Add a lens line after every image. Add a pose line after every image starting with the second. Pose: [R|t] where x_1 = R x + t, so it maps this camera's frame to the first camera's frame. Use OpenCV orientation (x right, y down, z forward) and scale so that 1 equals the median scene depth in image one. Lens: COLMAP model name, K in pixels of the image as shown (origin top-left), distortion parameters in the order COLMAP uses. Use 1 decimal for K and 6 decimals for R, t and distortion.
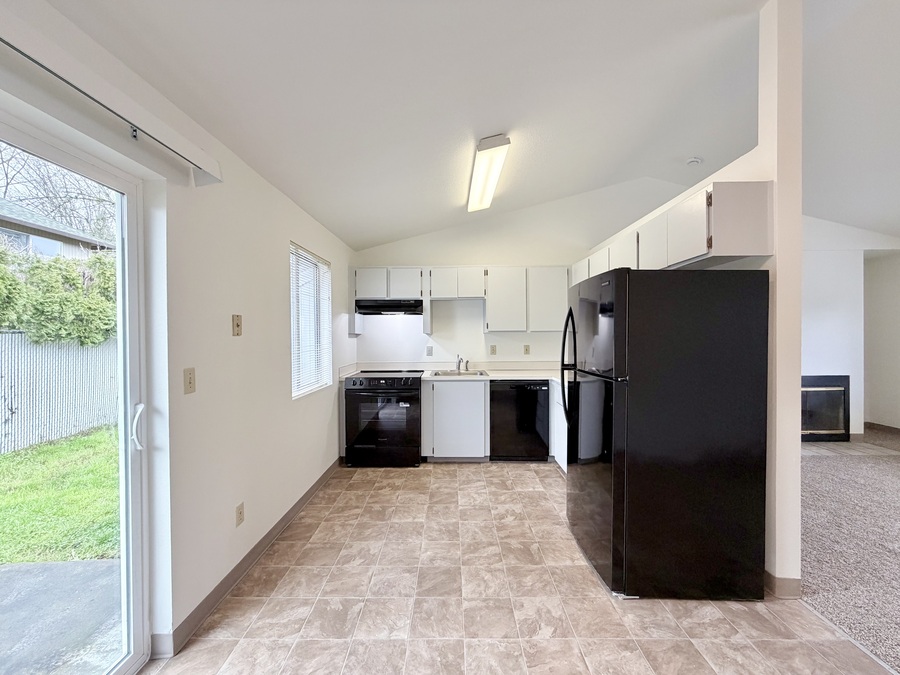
lens RADIAL K [[358.2, 0, 450.0], [0, 358.2, 337.5], [0, 0, 1]] dist [0.002159, 0.000132]
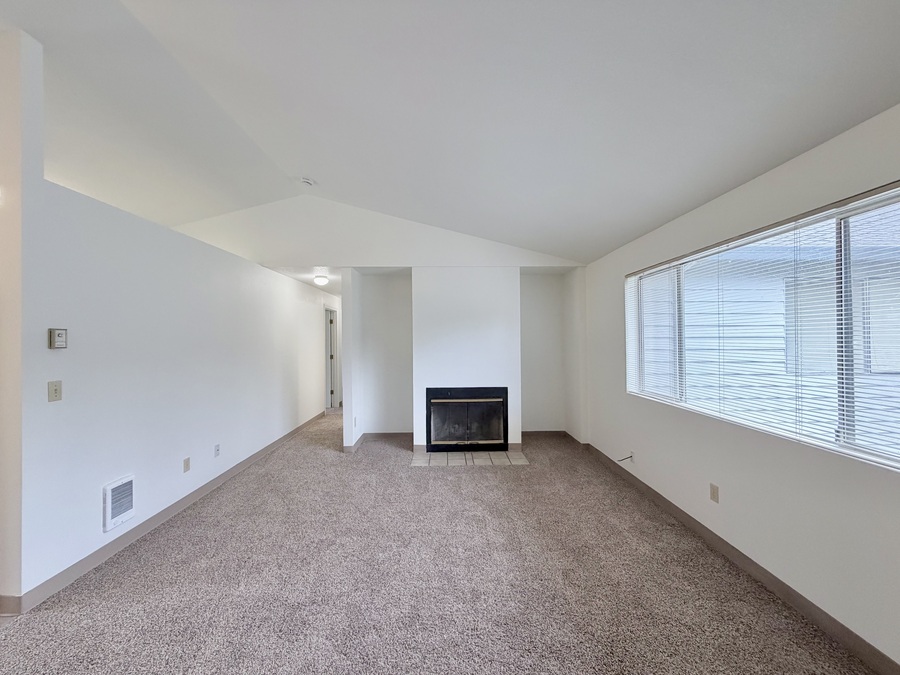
lens RADIAL K [[344.5, 0, 450.0], [0, 344.5, 337.5], [0, 0, 1]] dist [0.000202, 0.000024]
pose [[0.999745, -0.003316, 0.022339, 0.922467], [0.003689, 0.999855, -0.016653, -0.021083], [-0.022281, 0.016731, 0.999612, 0.007601]]
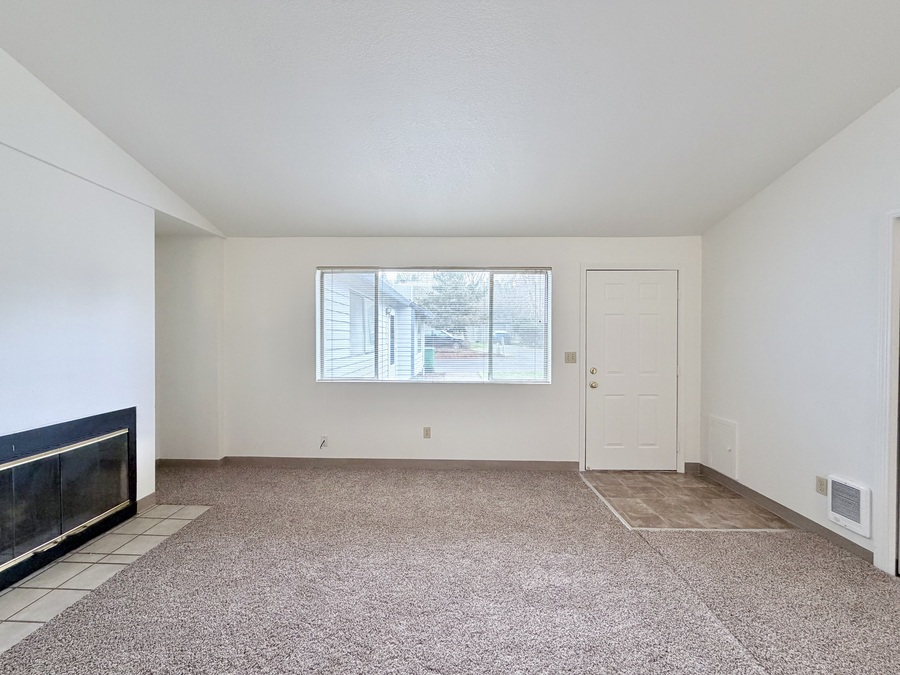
lens RADIAL K [[358.2, 0, 450.0], [0, 358.2, 337.5], [0, 0, 1]] dist [0.002159, 0.000132]
pose [[0.026290, -0.004447, 0.999644, 0.515565], [0.000842, 0.999990, 0.004426, -0.014174], [-0.999654, 0.000725, 0.026293, 0.449411]]
